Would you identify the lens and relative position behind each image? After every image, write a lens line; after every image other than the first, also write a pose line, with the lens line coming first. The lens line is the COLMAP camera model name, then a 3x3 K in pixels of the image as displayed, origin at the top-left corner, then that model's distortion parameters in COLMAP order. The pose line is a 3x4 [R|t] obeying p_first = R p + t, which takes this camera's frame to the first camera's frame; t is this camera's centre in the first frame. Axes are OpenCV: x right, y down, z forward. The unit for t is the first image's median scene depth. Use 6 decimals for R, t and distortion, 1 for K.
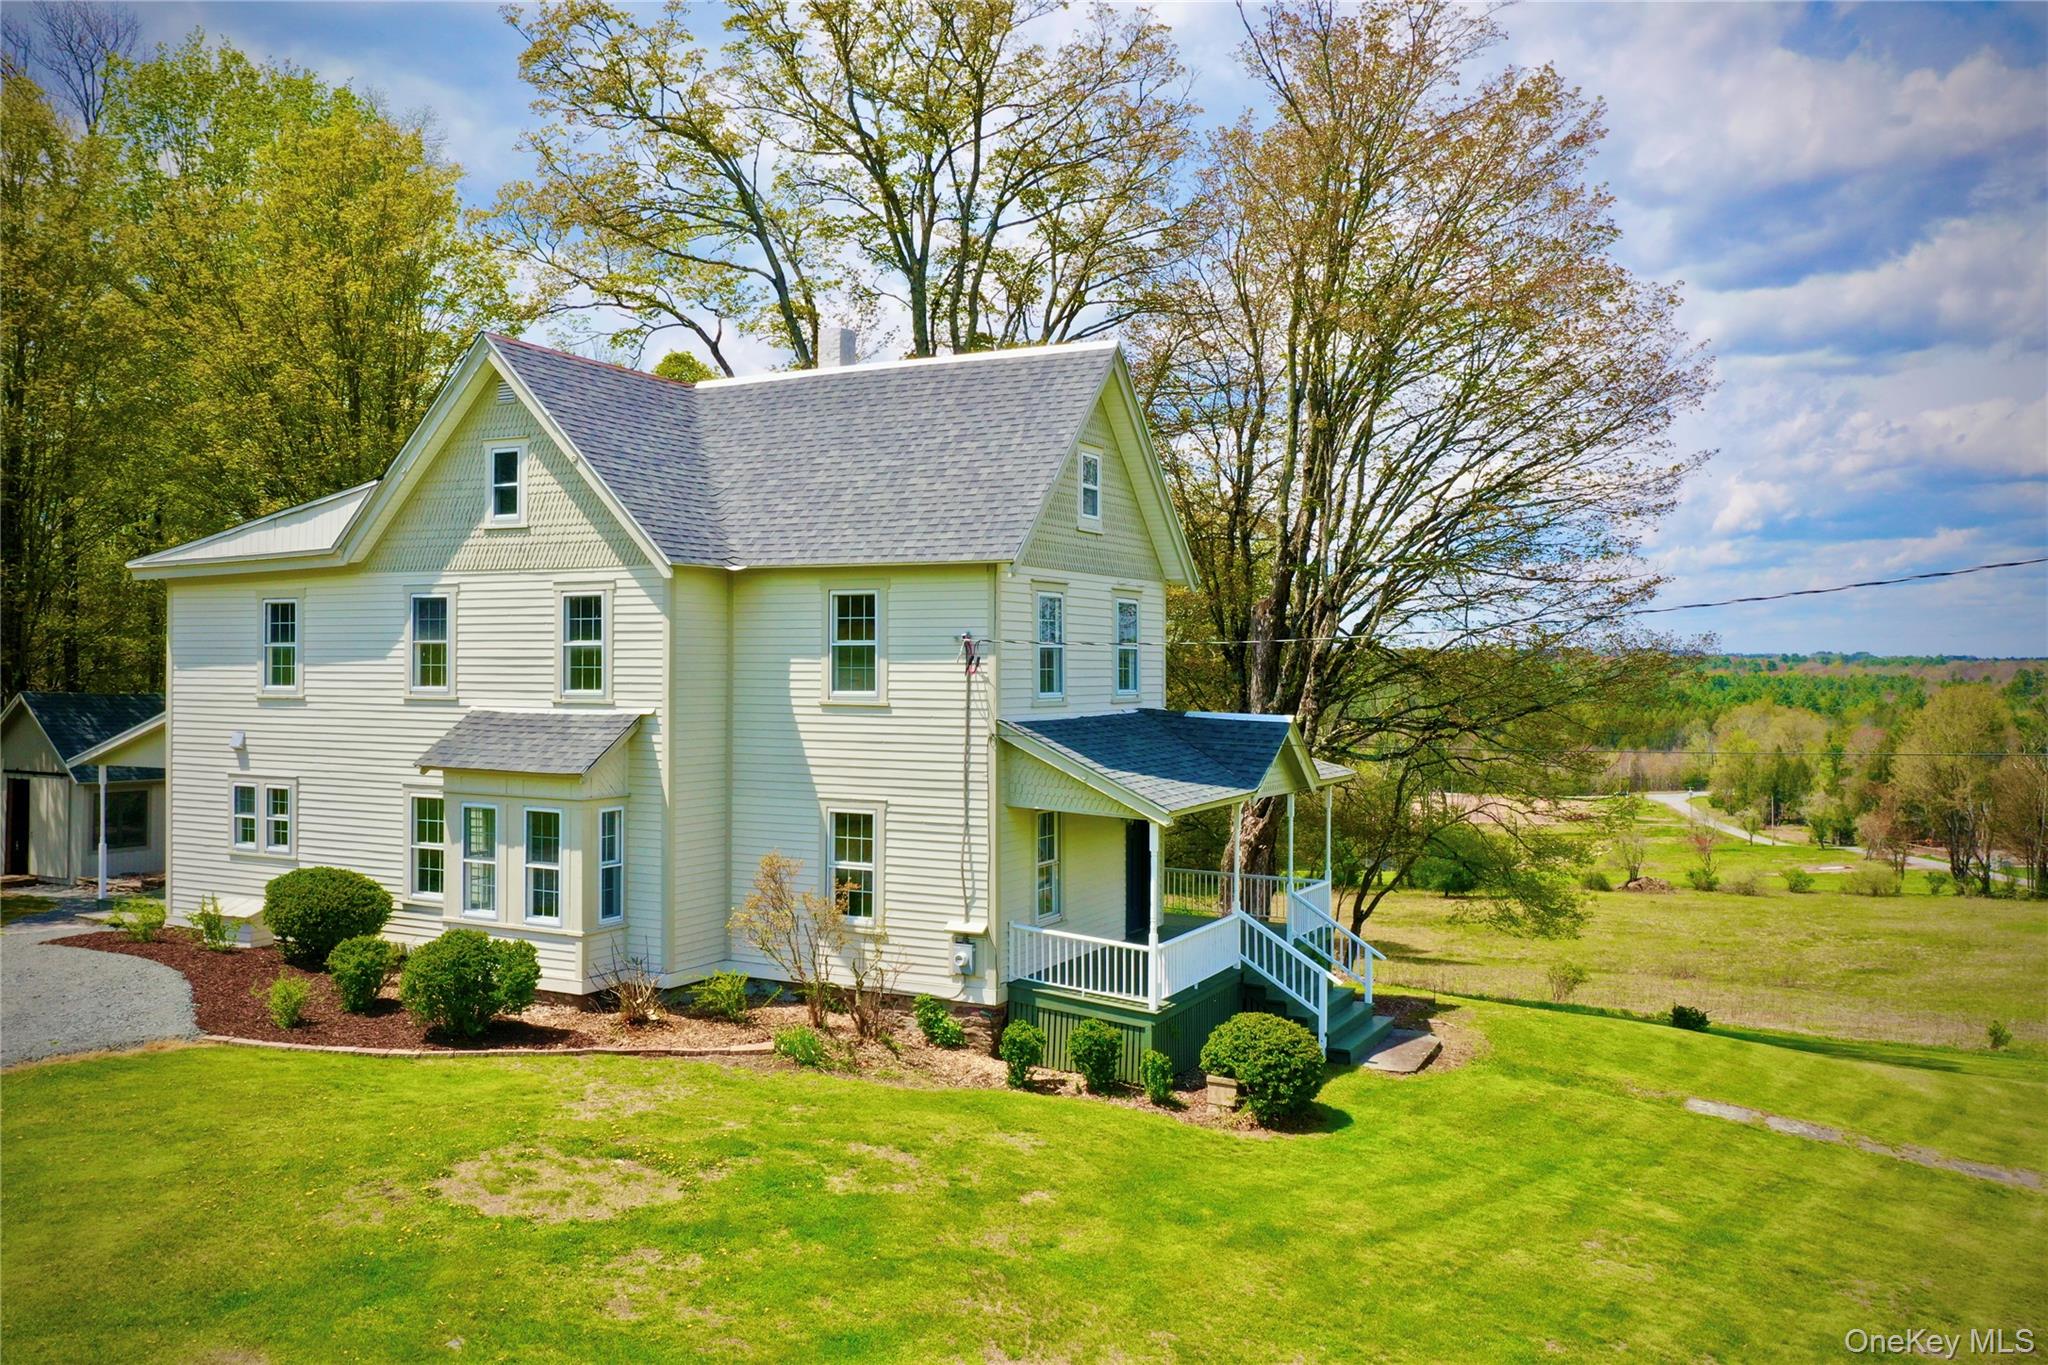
lens RADIAL K [[1604.2, 0, 1024.8], [0, 1604.2, 679.9], [0, 0, 1]] dist [-0.008497, 0.011016]
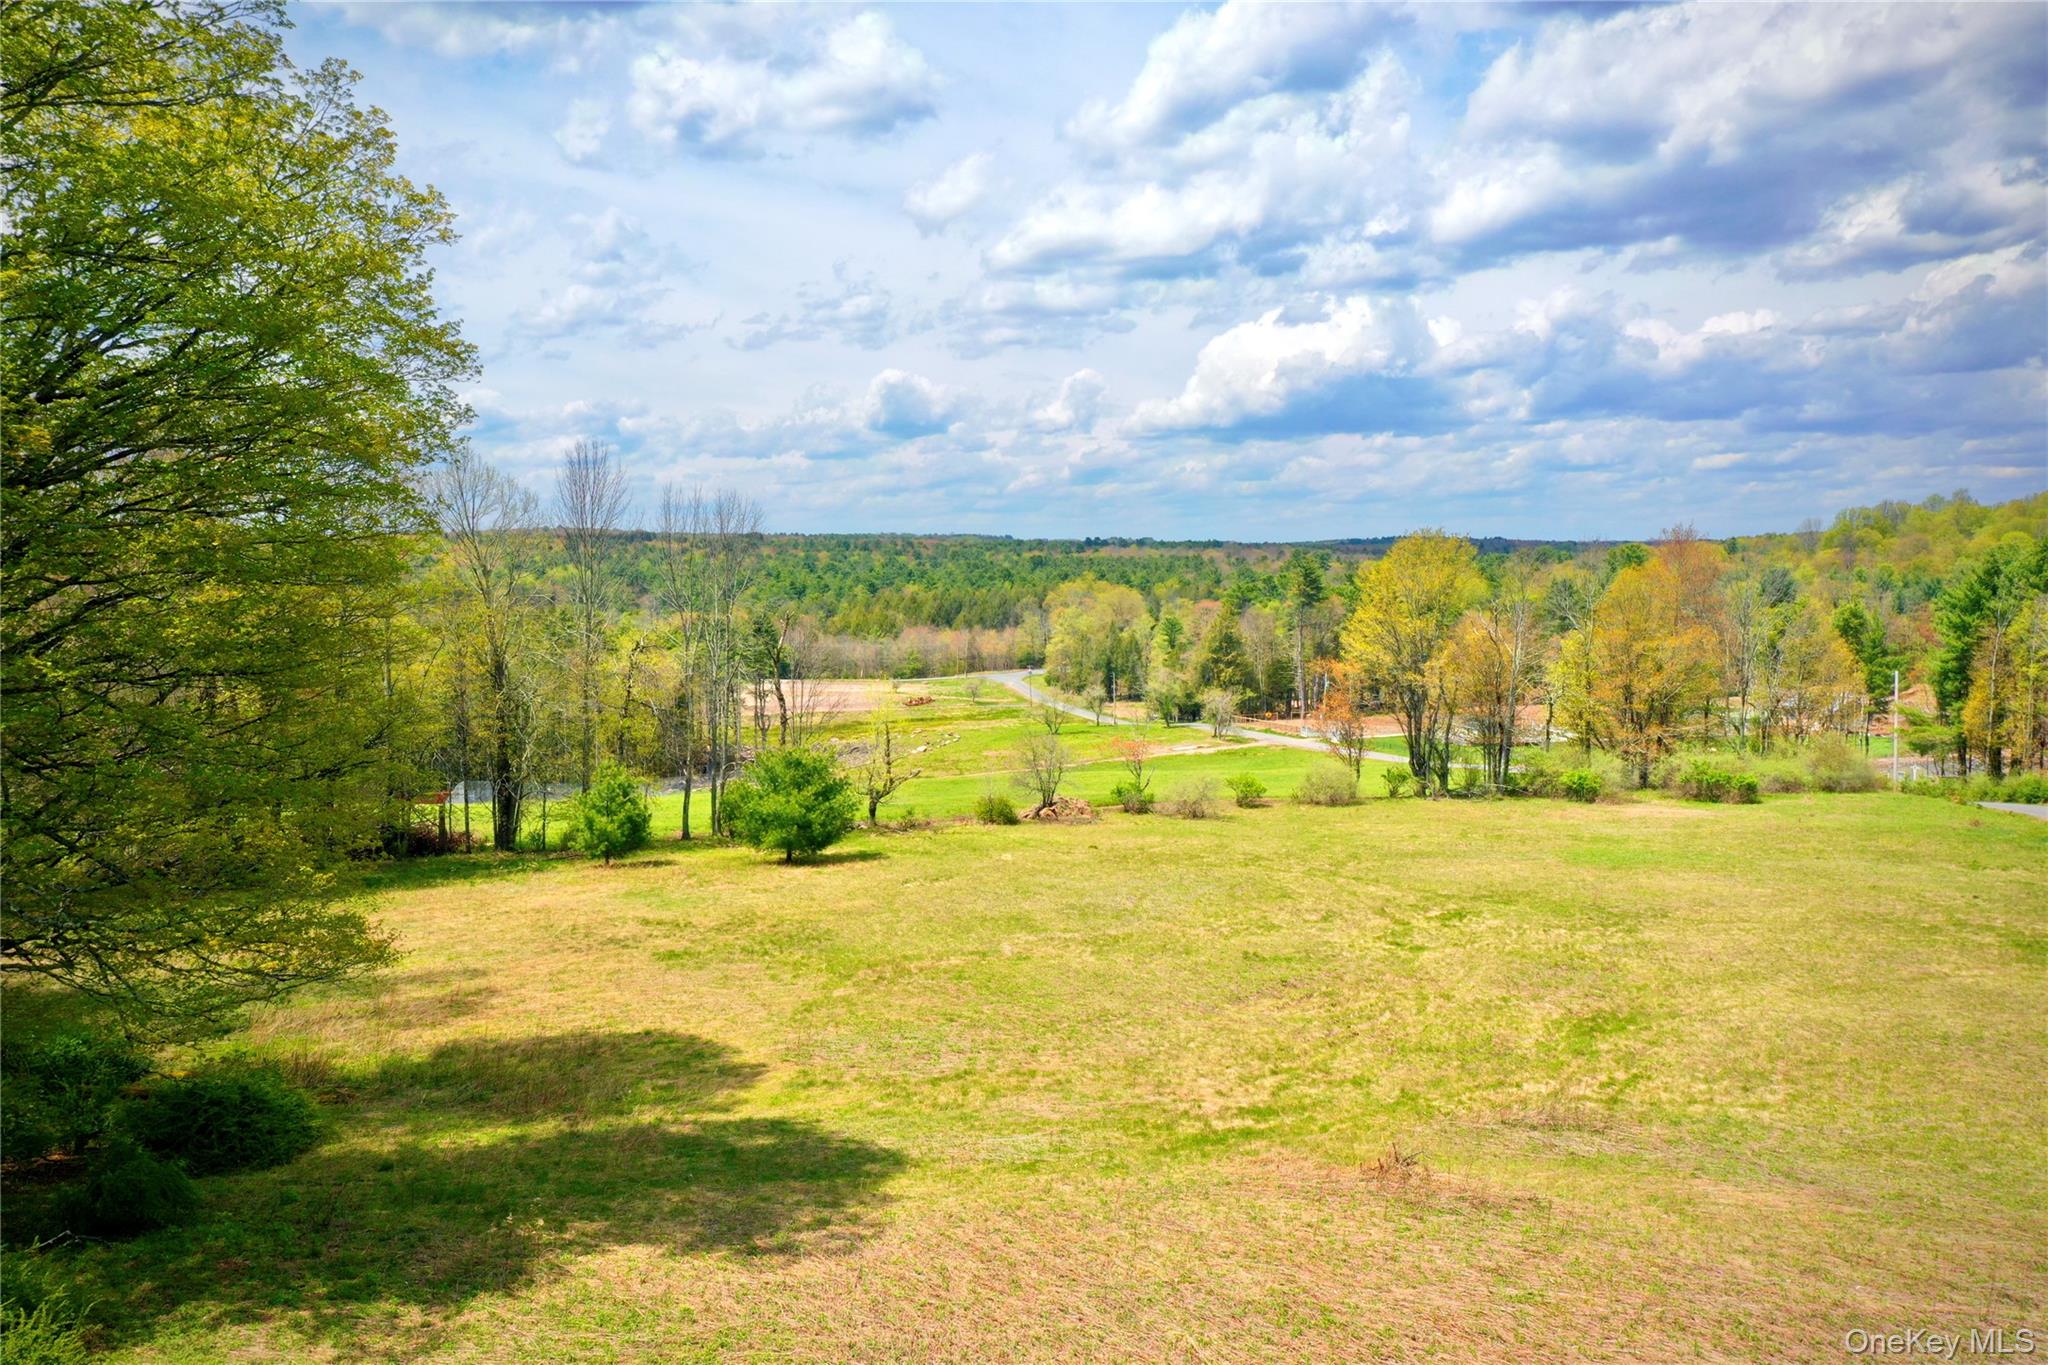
lens RADIAL K [[1604.2, 0, 1024.8], [0, 1604.2, 679.9], [0, 0, 1]] dist [-0.008497, 0.011016]
pose [[0.917603, -0.034113, 0.396033, 0.036690], [0.006169, 0.997413, 0.071620, 0.007597], [-0.397451, -0.063276, 0.915439, 0.142162]]
